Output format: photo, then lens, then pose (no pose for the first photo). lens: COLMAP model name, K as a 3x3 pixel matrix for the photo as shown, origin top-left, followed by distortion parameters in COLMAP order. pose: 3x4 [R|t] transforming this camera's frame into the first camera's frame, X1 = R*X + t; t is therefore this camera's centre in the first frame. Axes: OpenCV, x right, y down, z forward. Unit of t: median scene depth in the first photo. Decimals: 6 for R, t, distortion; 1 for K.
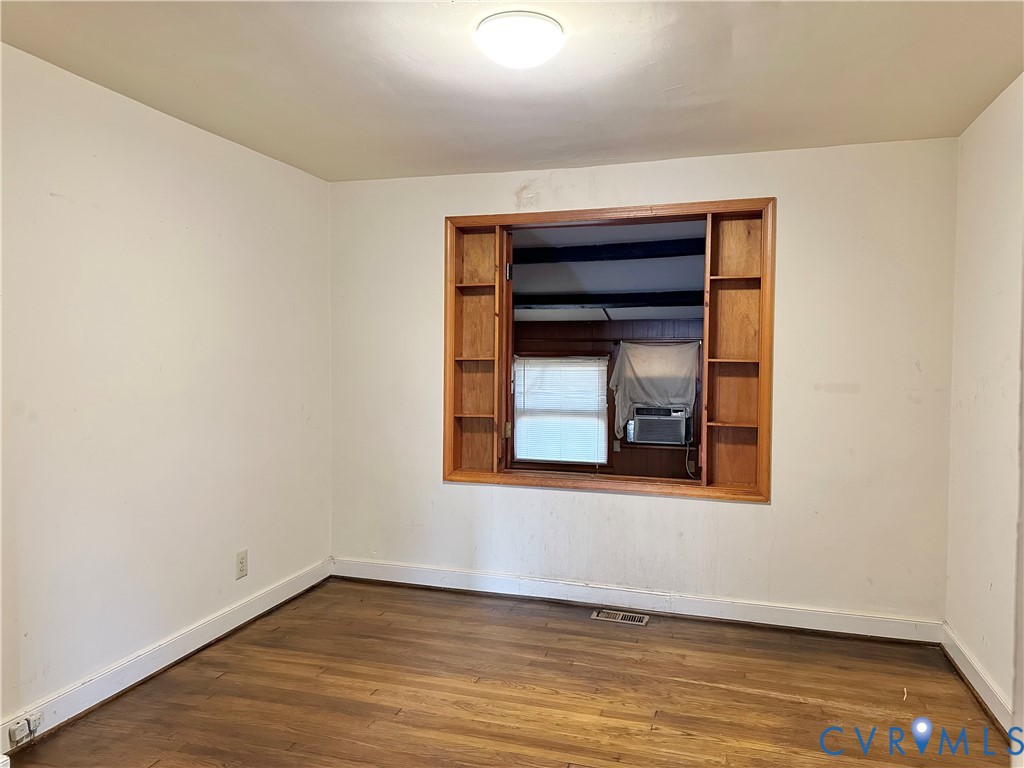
lens RADIAL K [[717.5, 0, 512.0], [0, 717.5, 384.0], [0, 0, 1]] dist [0.049237, -0.049854]
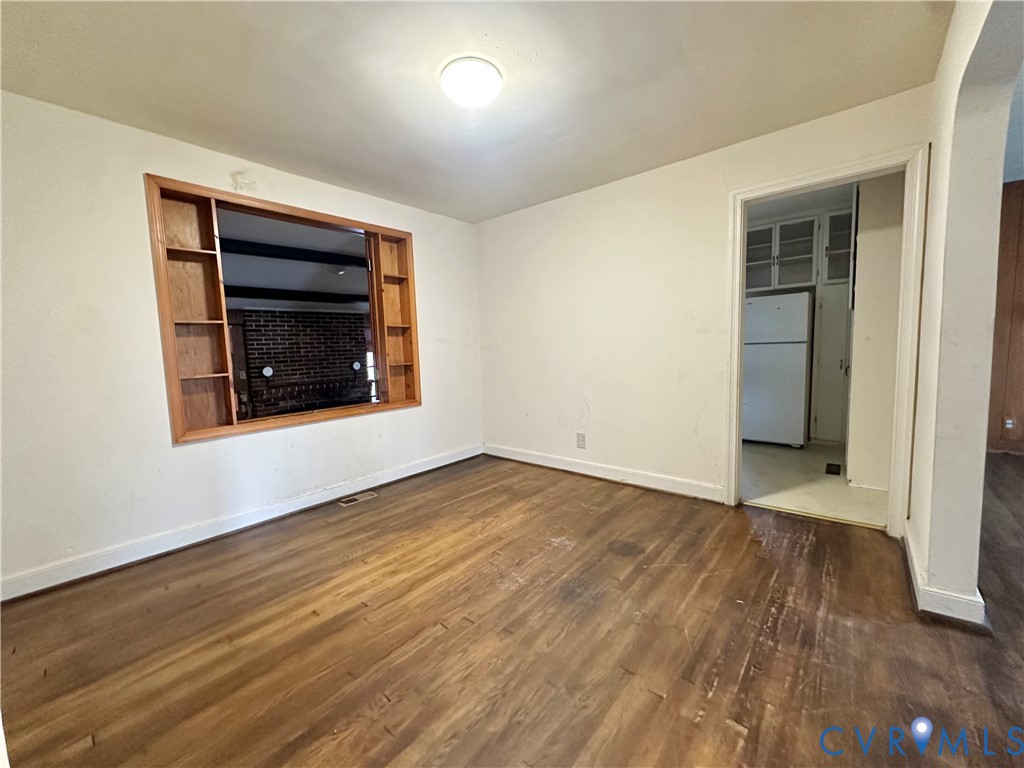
lens RADIAL K [[407.9, 0, 512.0], [0, 407.9, 384.0], [0, 0, 1]] dist [0.014226, -0.000255]
pose [[0.403635, -0.106709, 0.908676, -0.501719], [0.067337, 0.993946, 0.086811, 0.039475], [-0.912439, 0.026147, 0.408377, 0.390513]]
